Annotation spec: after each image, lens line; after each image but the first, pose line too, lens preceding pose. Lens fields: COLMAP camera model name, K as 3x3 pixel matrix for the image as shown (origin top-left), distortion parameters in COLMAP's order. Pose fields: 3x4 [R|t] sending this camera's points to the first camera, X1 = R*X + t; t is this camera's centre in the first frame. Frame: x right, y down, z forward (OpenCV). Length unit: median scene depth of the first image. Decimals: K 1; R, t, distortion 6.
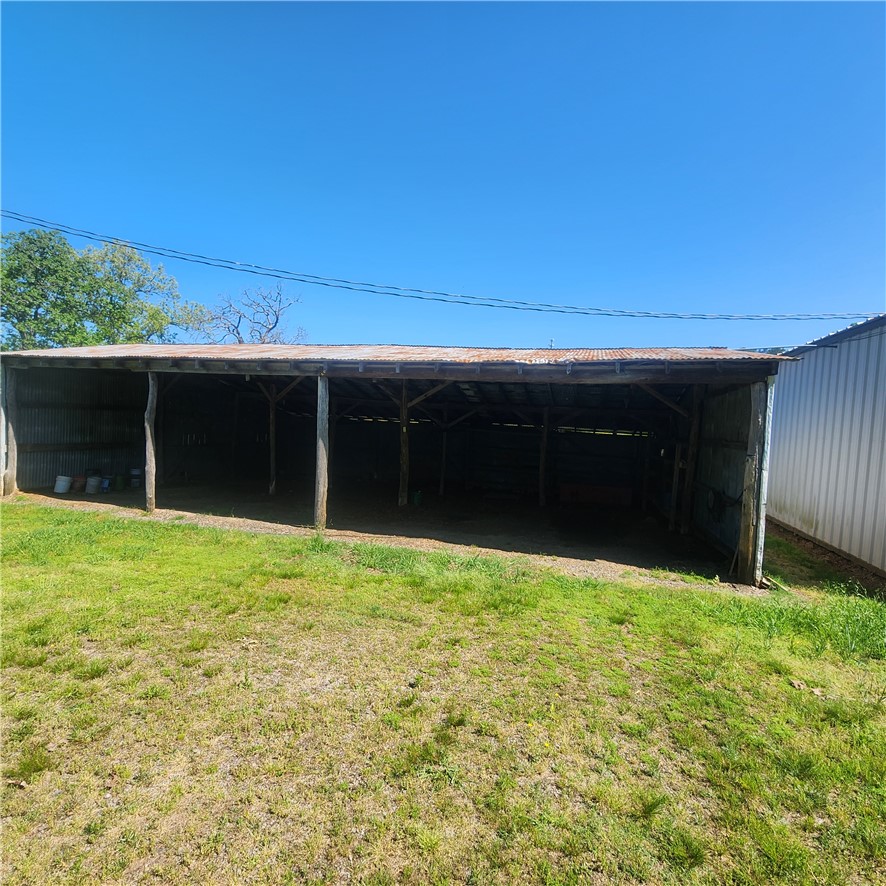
lens RADIAL K [[484.1, 0, 443.0], [0, 484.1, 443.0], [0, 0, 1]] dist [-0.000981, 0.000624]
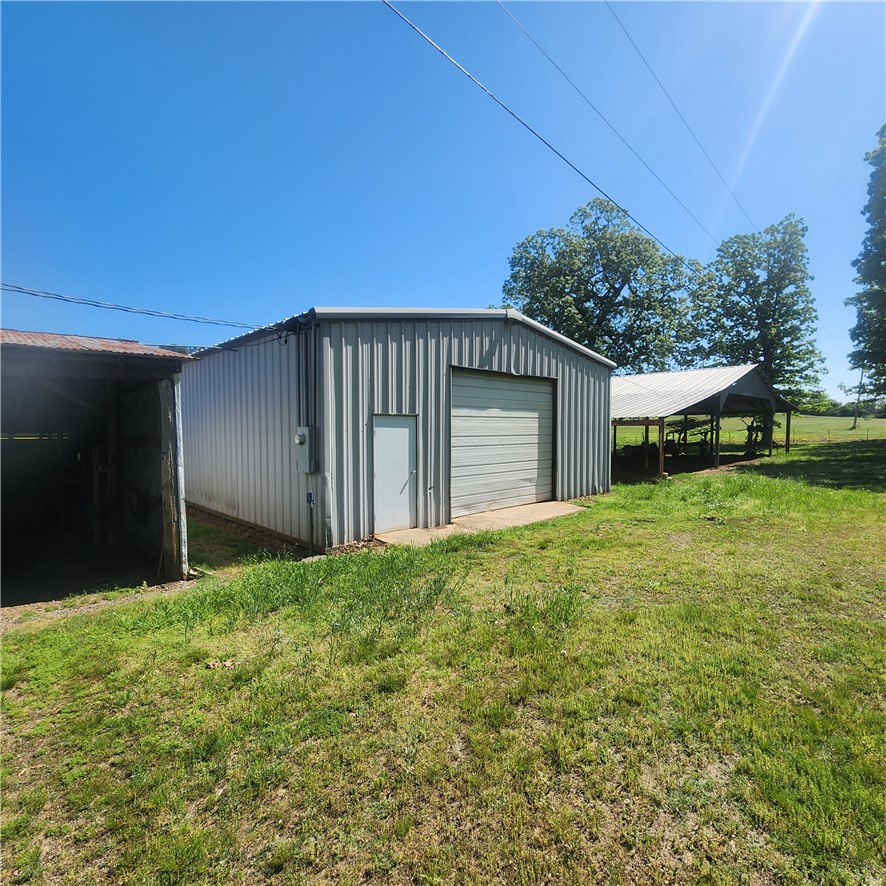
lens RADIAL K [[484.1, 0, 443.0], [0, 484.1, 443.0], [0, 0, 1]] dist [-0.000981, 0.000624]
pose [[0.508023, -0.077137, 0.857883, 0.071813], [0.068999, 0.996426, 0.048735, -0.003448], [-0.858576, 0.034435, 0.511529, -0.000289]]
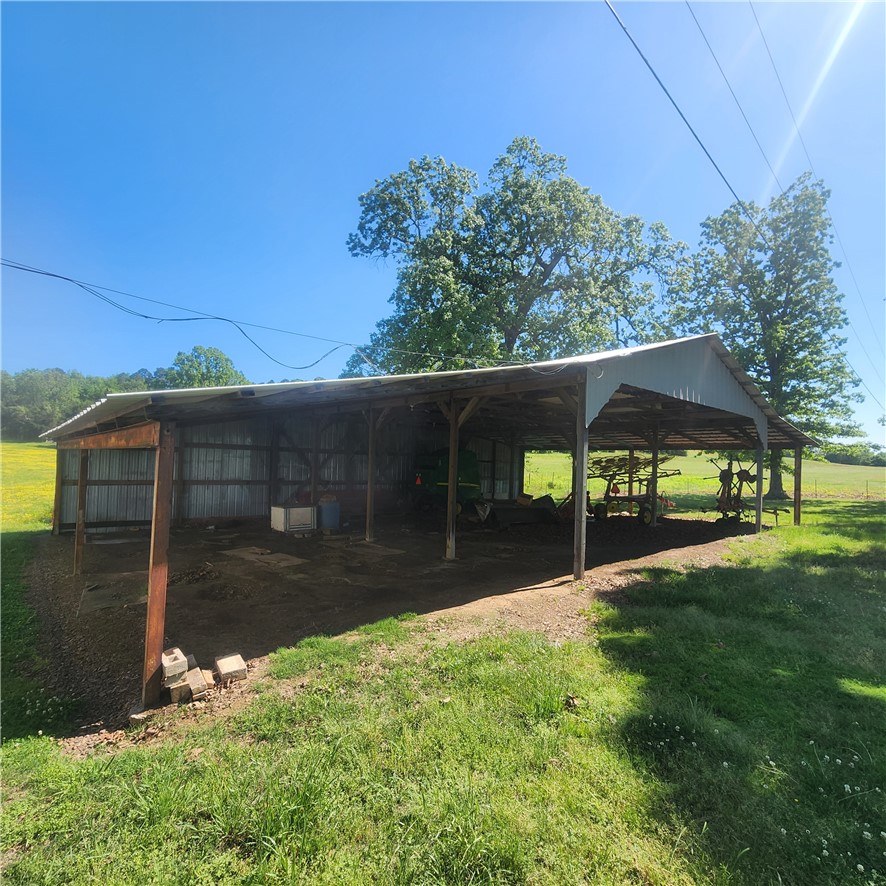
lens RADIAL K [[484.1, 0, 443.0], [0, 484.1, 443.0], [0, 0, 1]] dist [-0.000981, 0.000624]
pose [[0.541802, 0.003826, 0.840497, 0.296337], [0.031144, 0.999212, -0.024625, 0.008391], [-0.839929, 0.039518, 0.541256, -0.026358]]
